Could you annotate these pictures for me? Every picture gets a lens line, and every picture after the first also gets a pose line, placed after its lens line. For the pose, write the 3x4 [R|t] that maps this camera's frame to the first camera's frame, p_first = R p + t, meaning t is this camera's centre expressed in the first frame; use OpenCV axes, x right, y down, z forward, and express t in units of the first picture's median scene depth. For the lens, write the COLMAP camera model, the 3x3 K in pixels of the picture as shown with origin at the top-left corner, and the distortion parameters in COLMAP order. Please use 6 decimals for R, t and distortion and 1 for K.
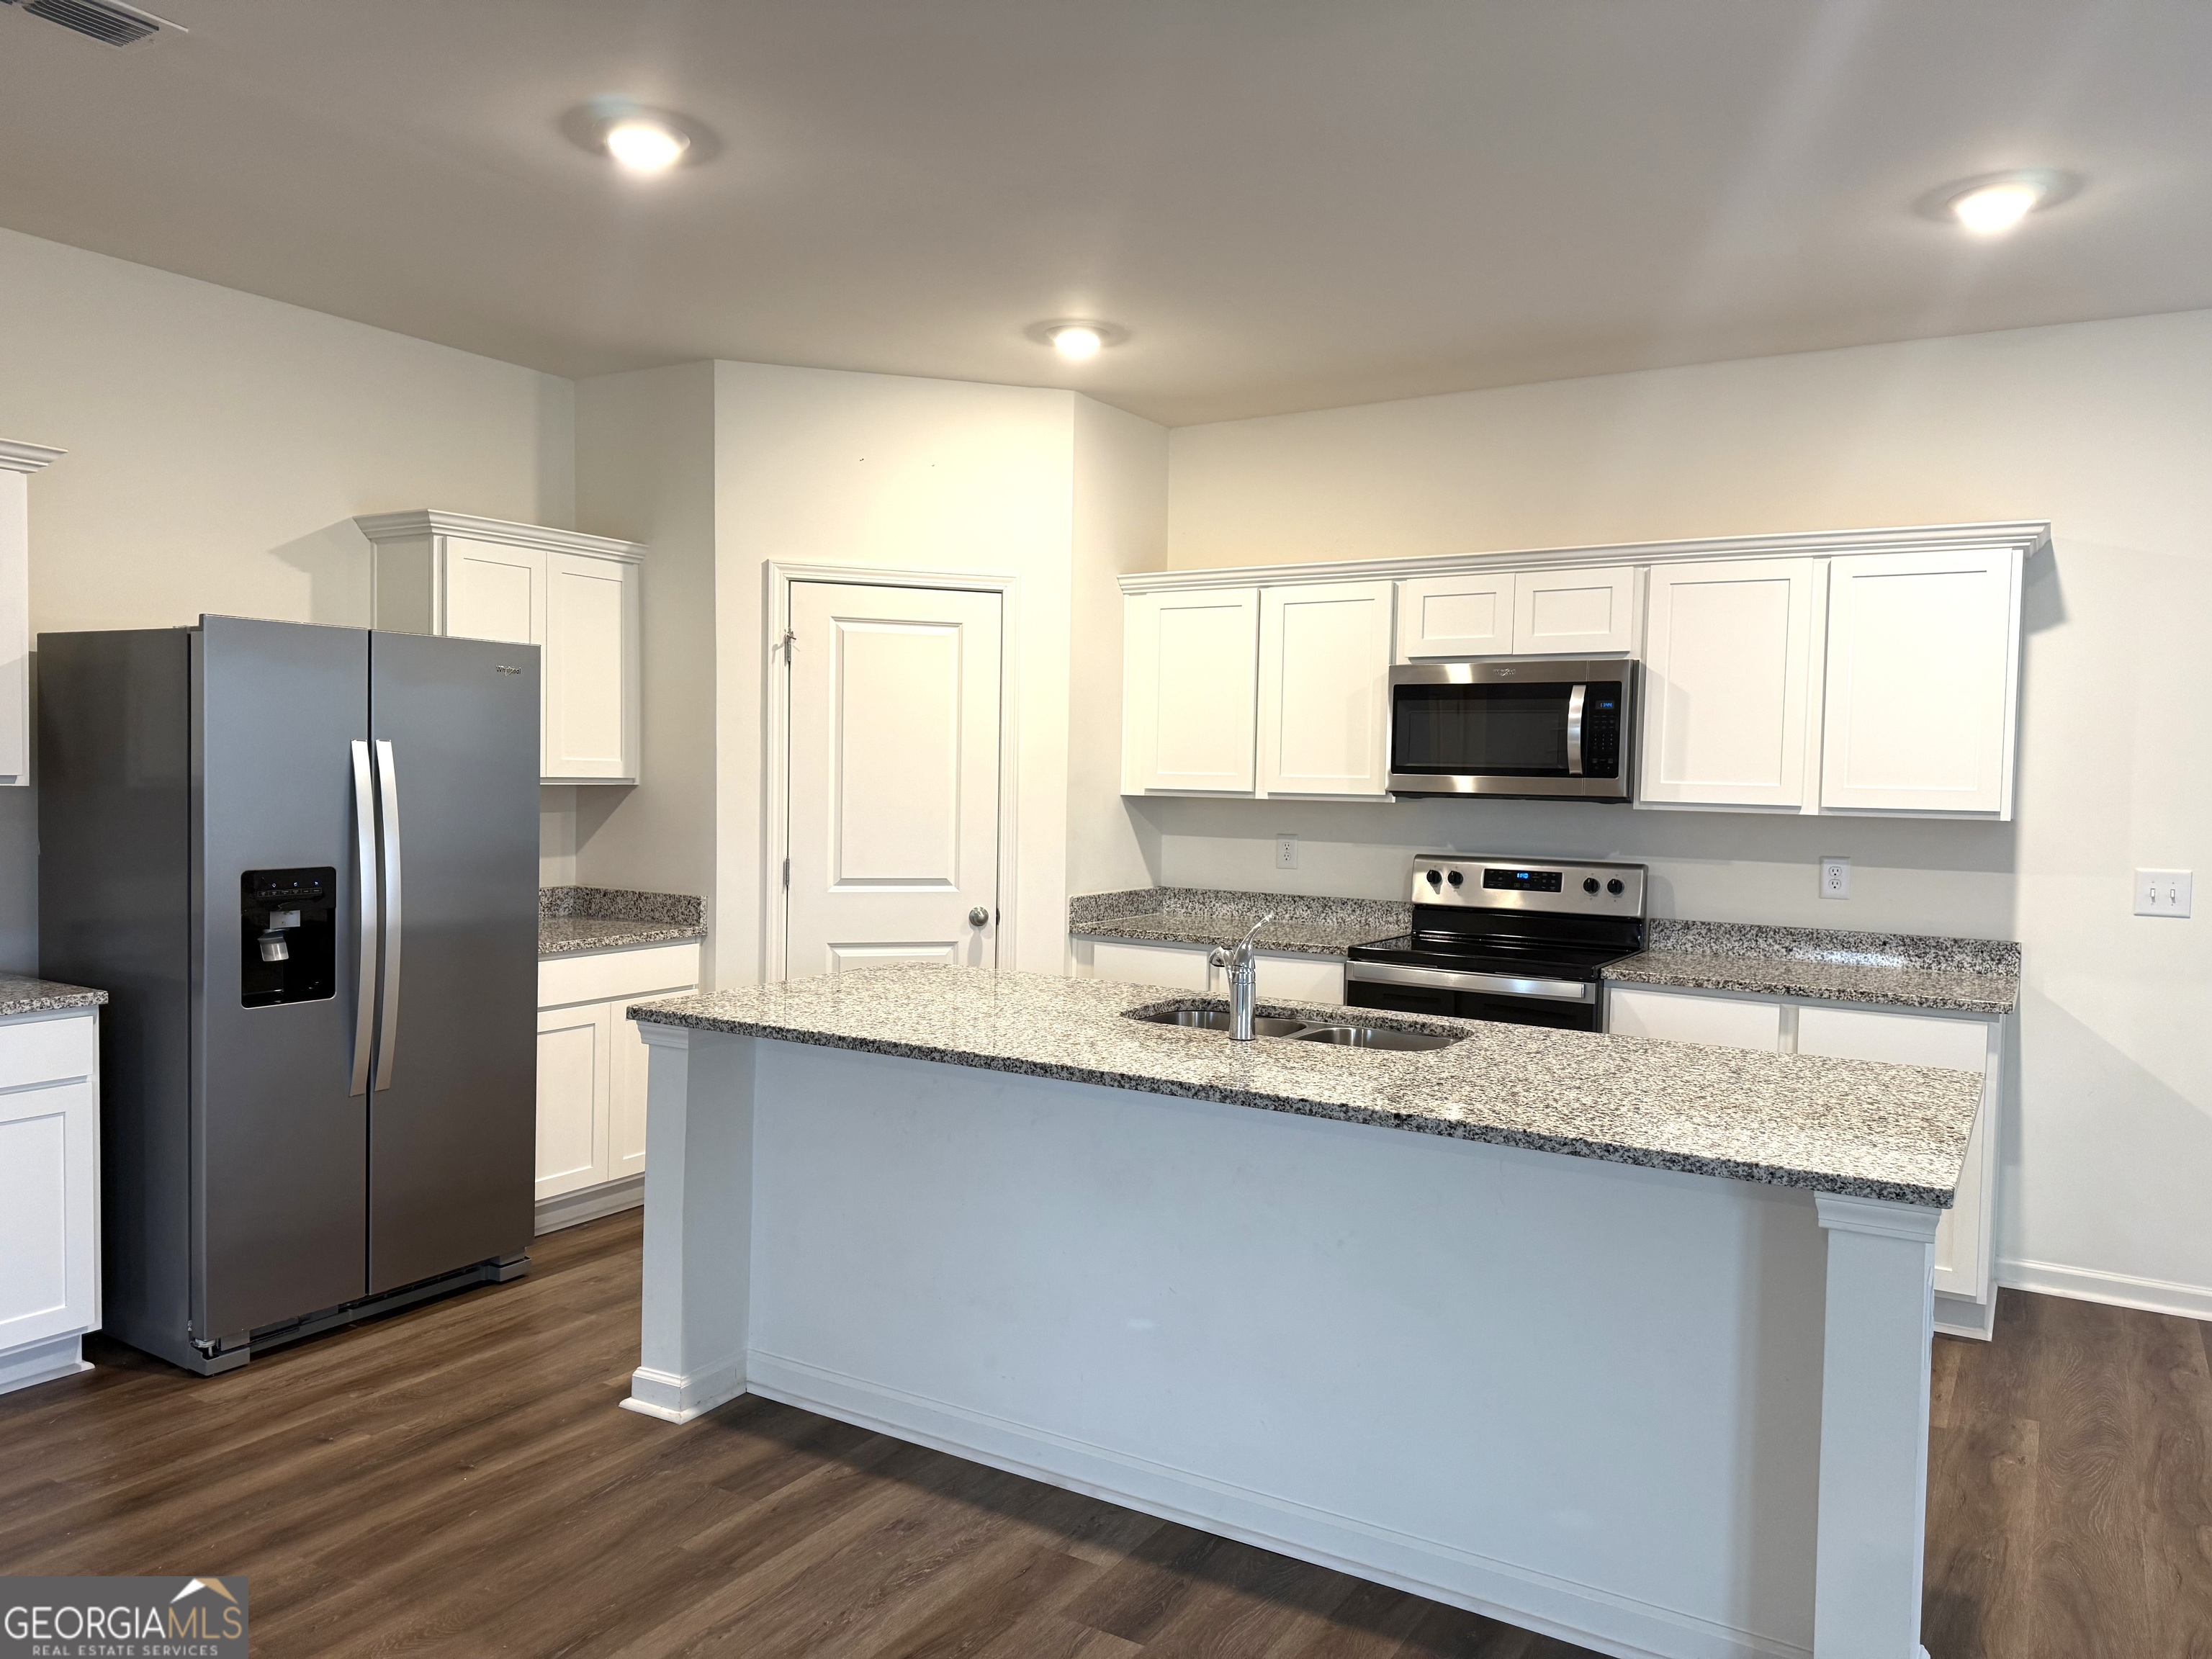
lens RADIAL K [[1541.8, 0, 1106.0], [0, 1541.8, 829.5], [0, 0, 1]] dist [0.081398, -0.086965]
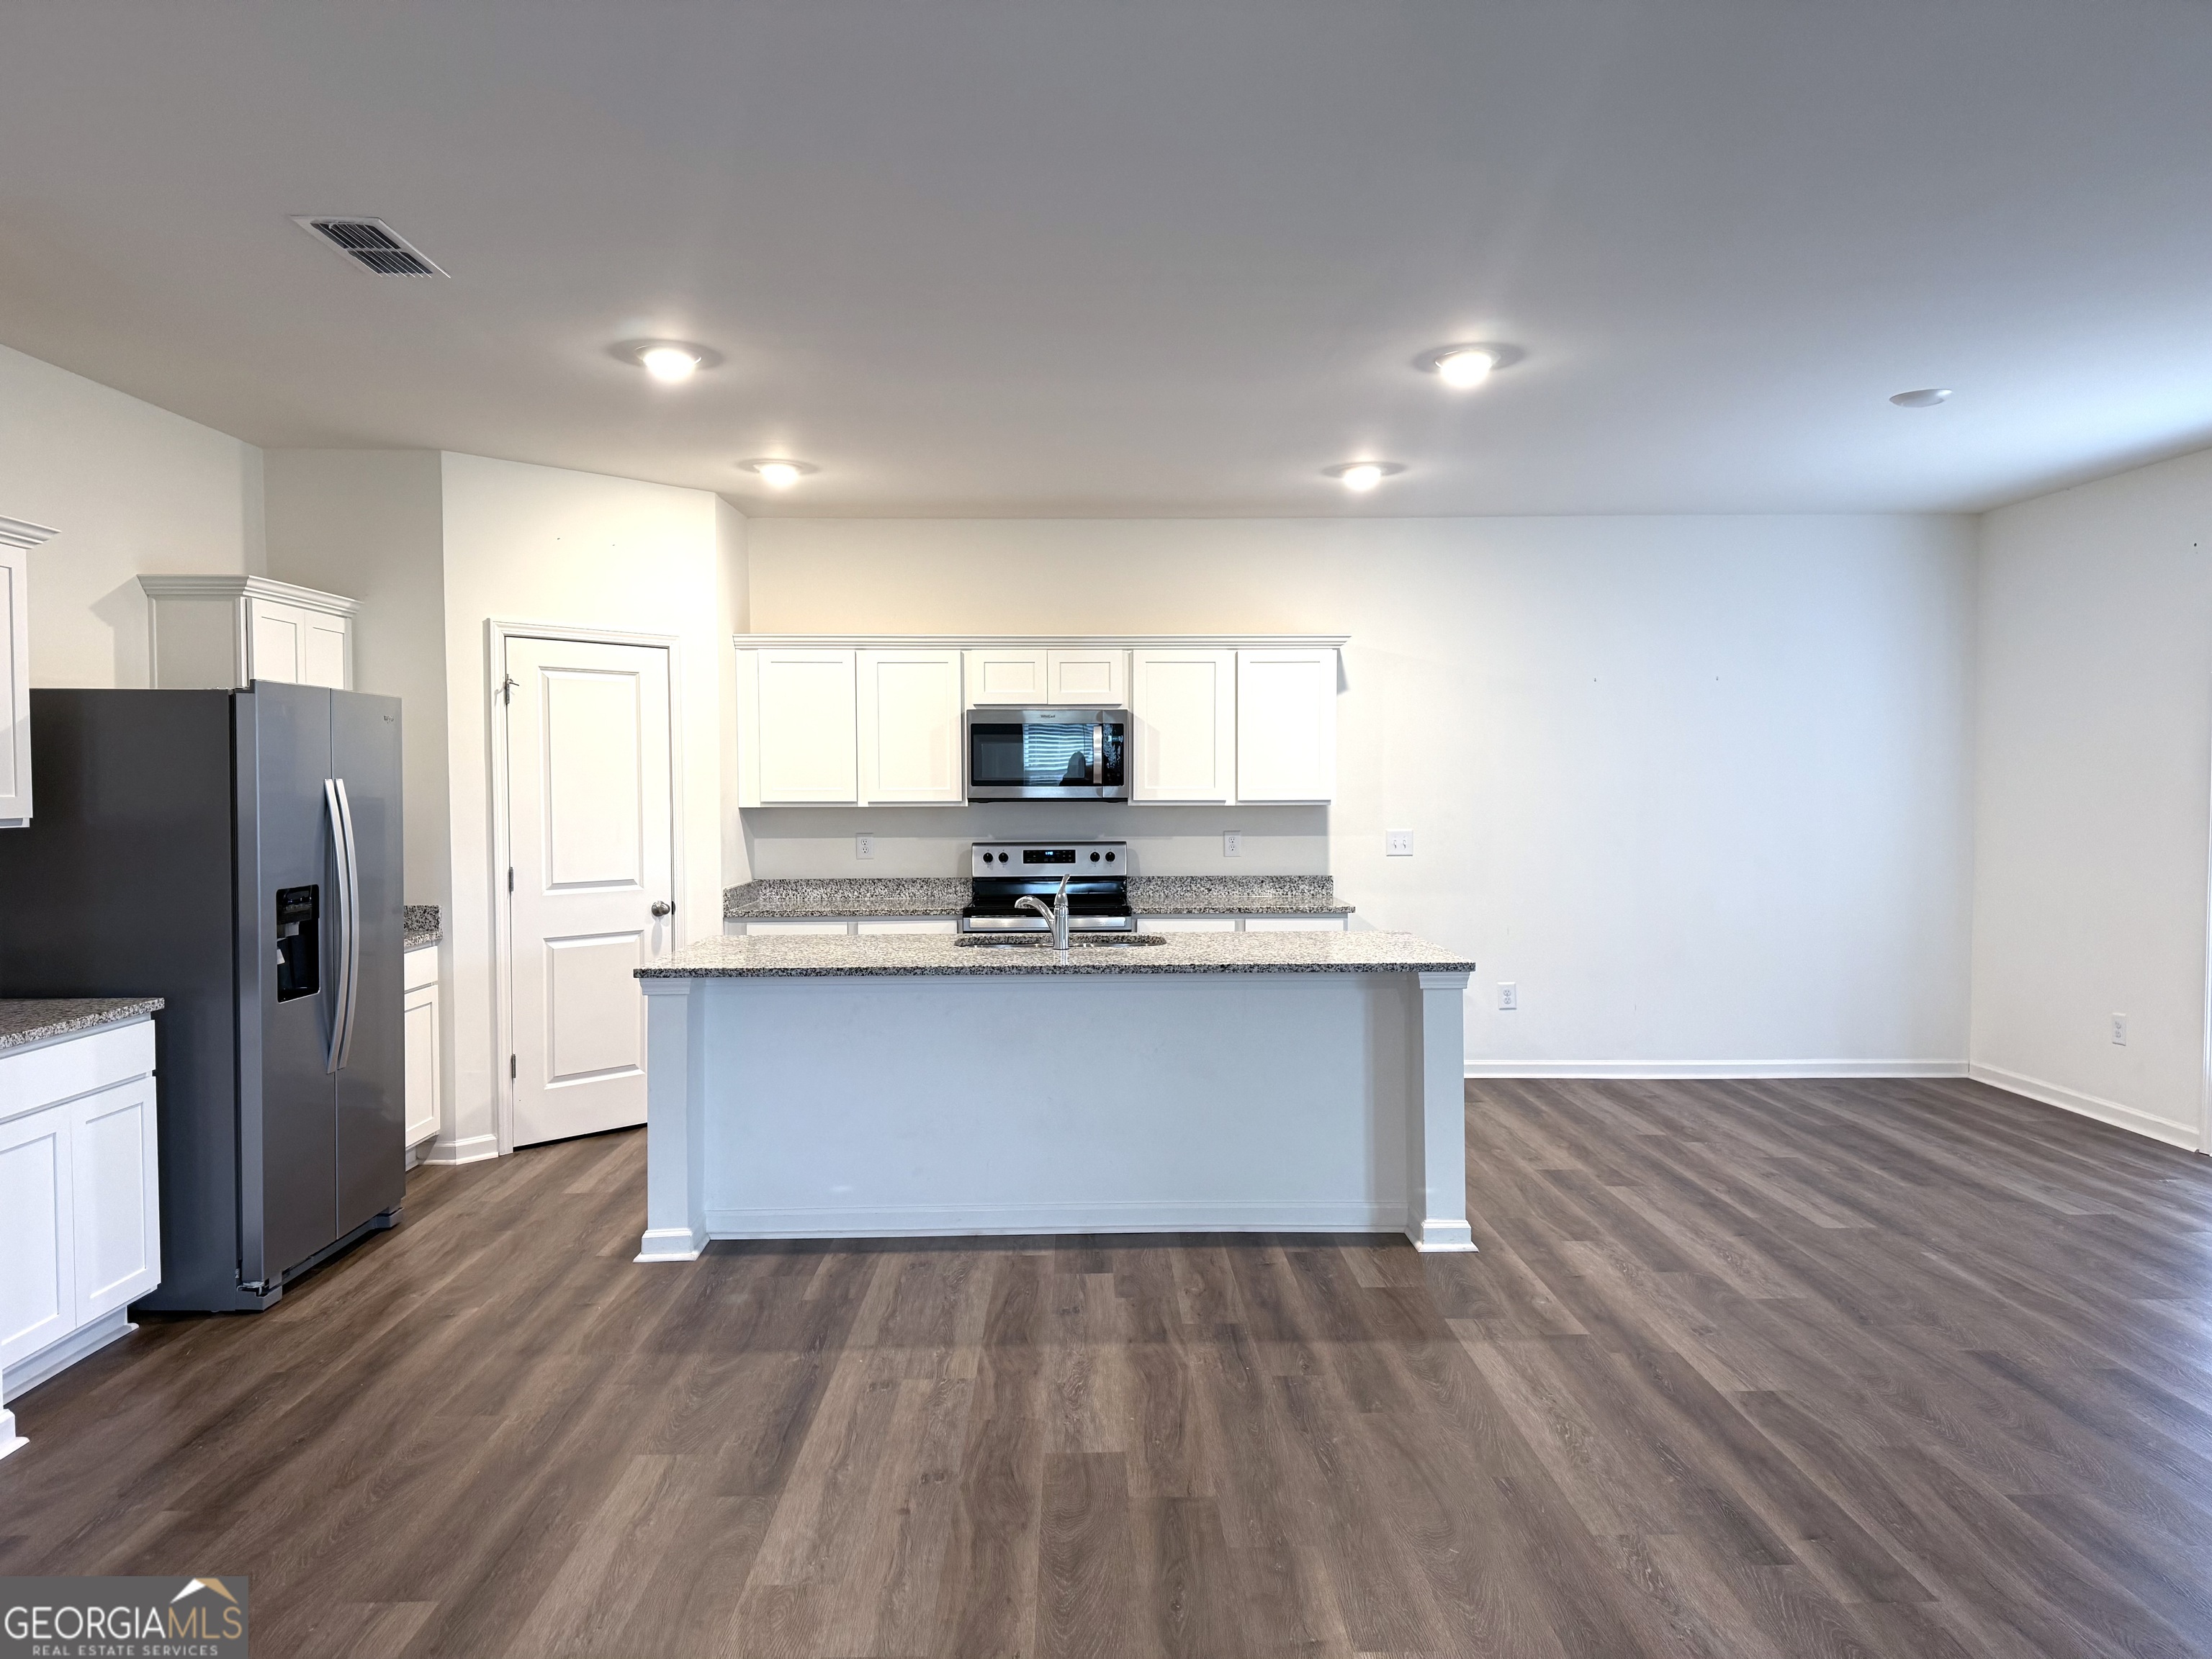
lens RADIAL K [[1541.8, 0, 1106.0], [0, 1541.8, 829.5], [0, 0, 1]] dist [0.081398, -0.086965]
pose [[0.844615, -0.039936, 0.533882, -0.495433], [0.042461, 0.999070, 0.007557, -0.001521], [-0.533687, 0.016286, 0.845525, -0.278919]]
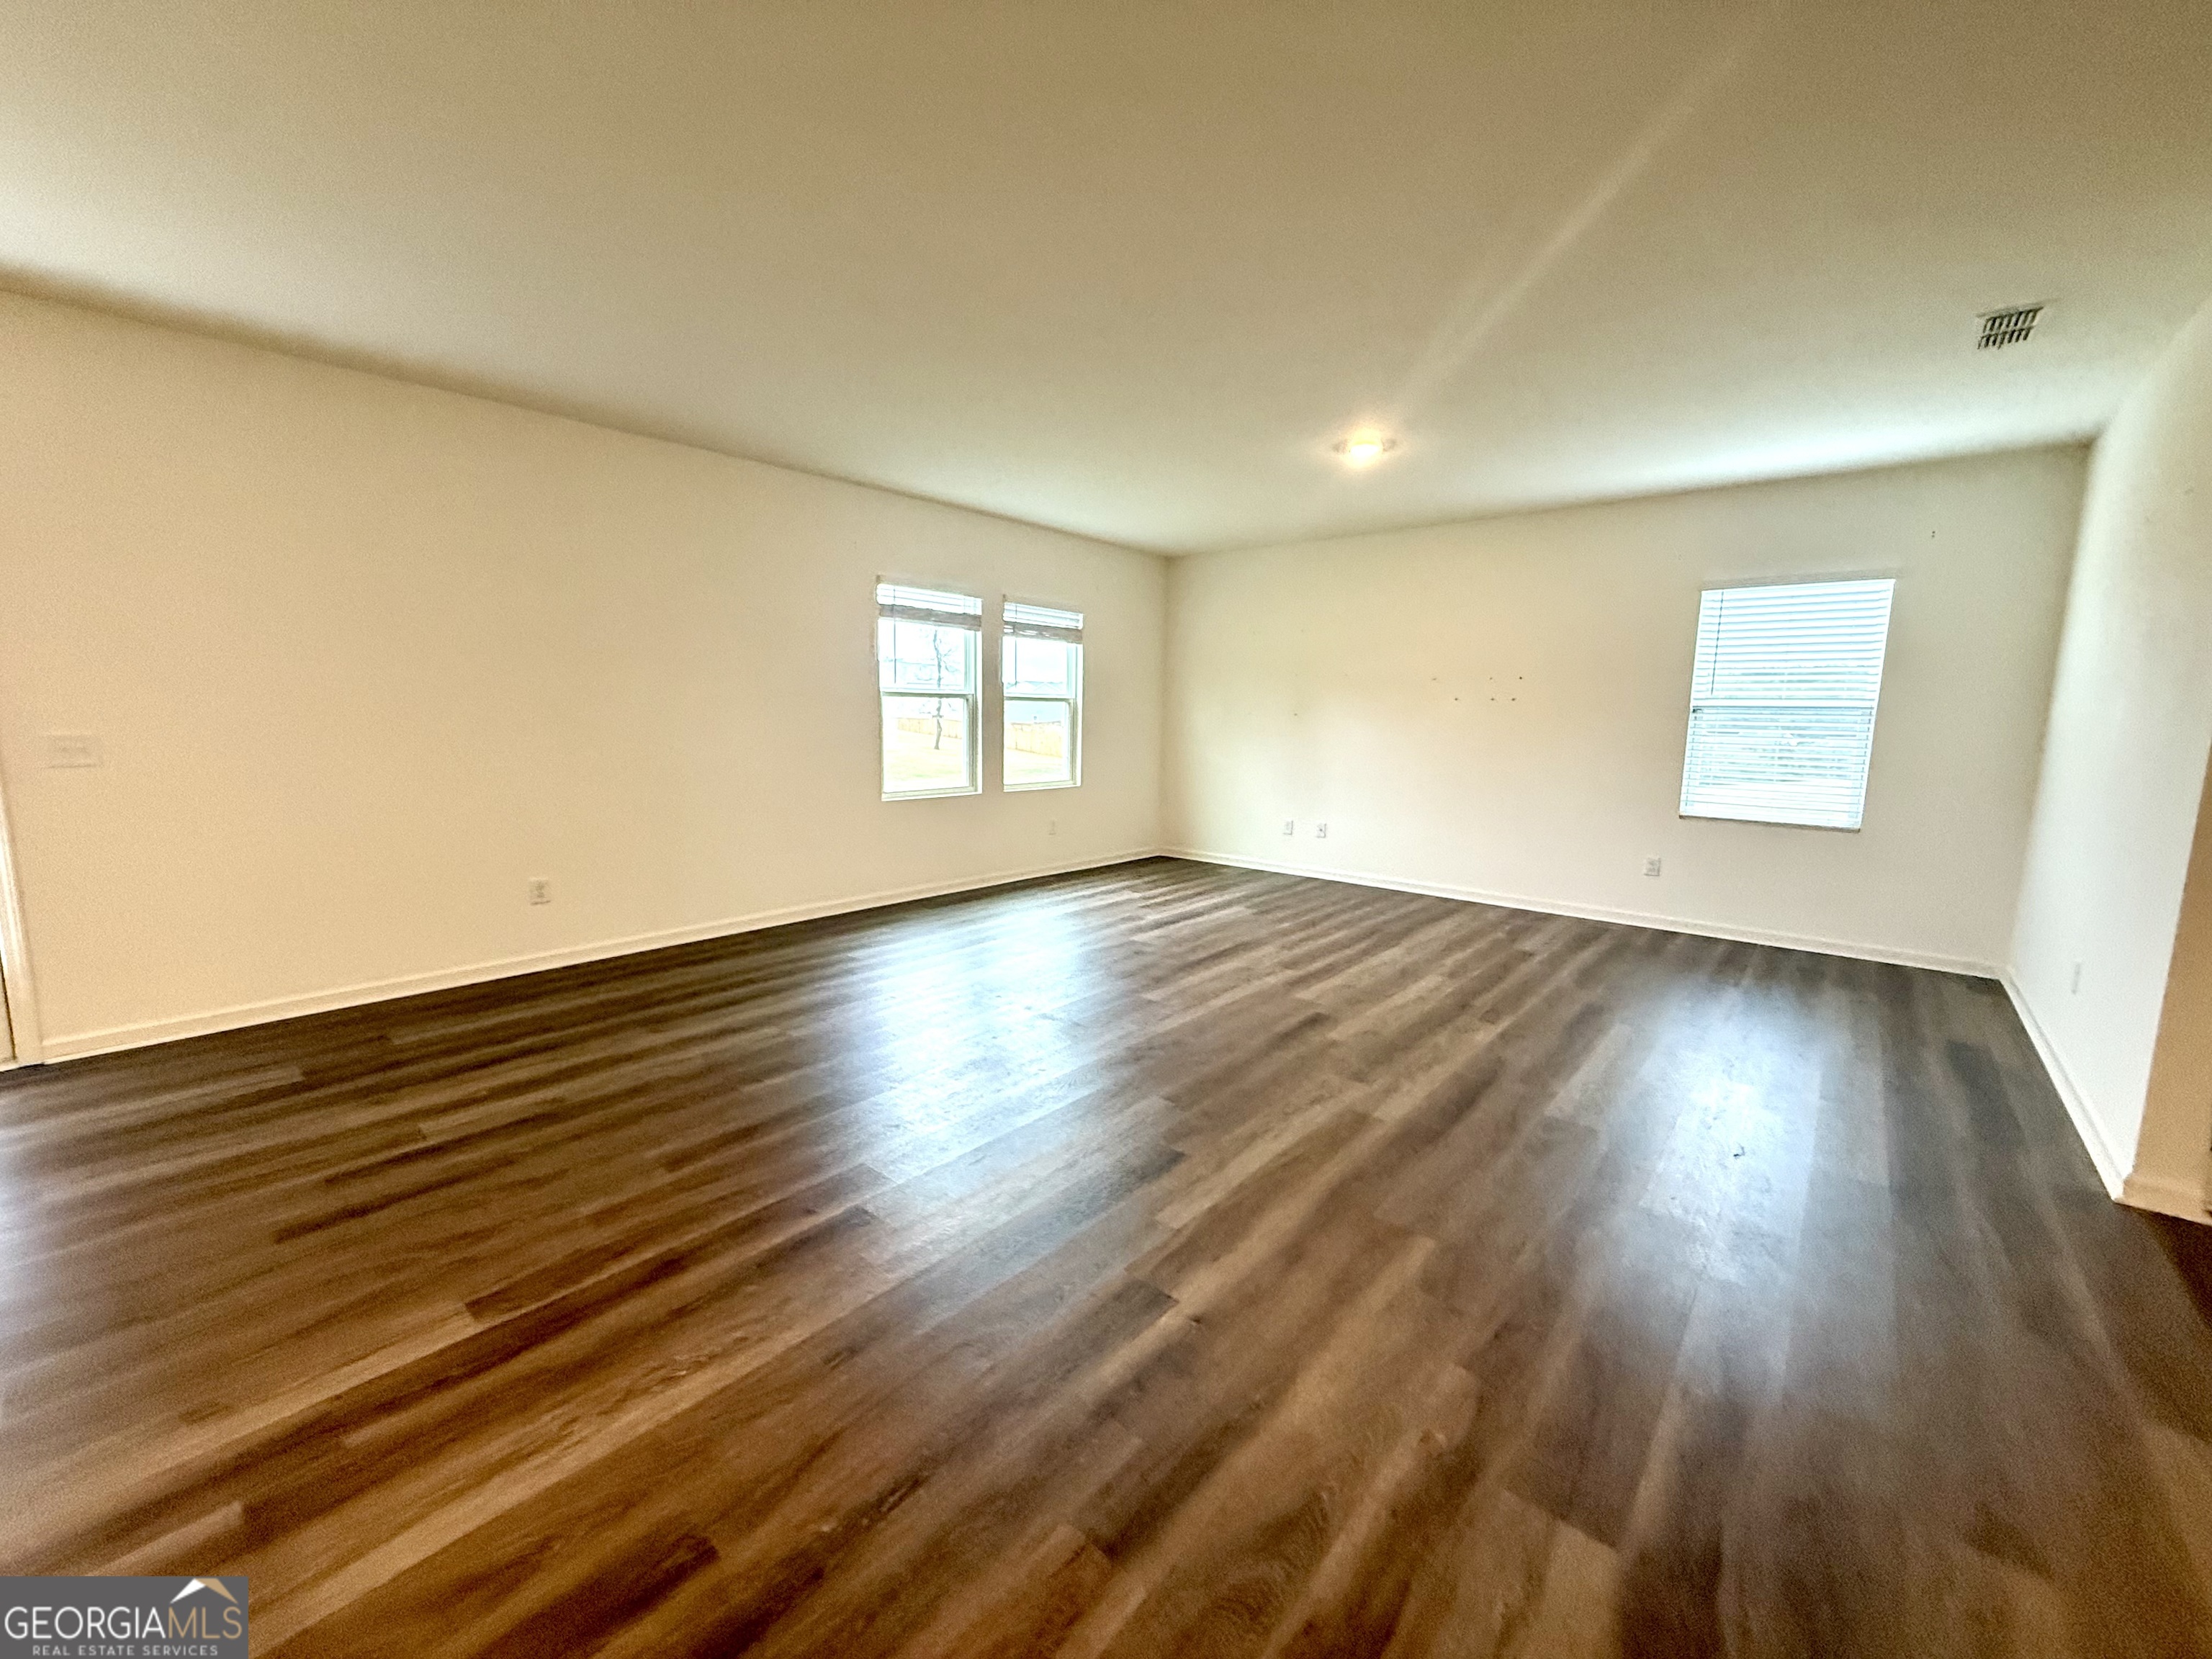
lens RADIAL K [[882.3, 0, 1102.4], [0, 882.3, 829.3], [0, 0, 1]] dist [0.003393, 0.000129]
pose [[-0.984418, -0.058931, 0.165677, -0.158094], [-0.028855, 0.983536, 0.178394, -0.004369], [-0.173463, 0.170833, -0.969911, 0.527982]]
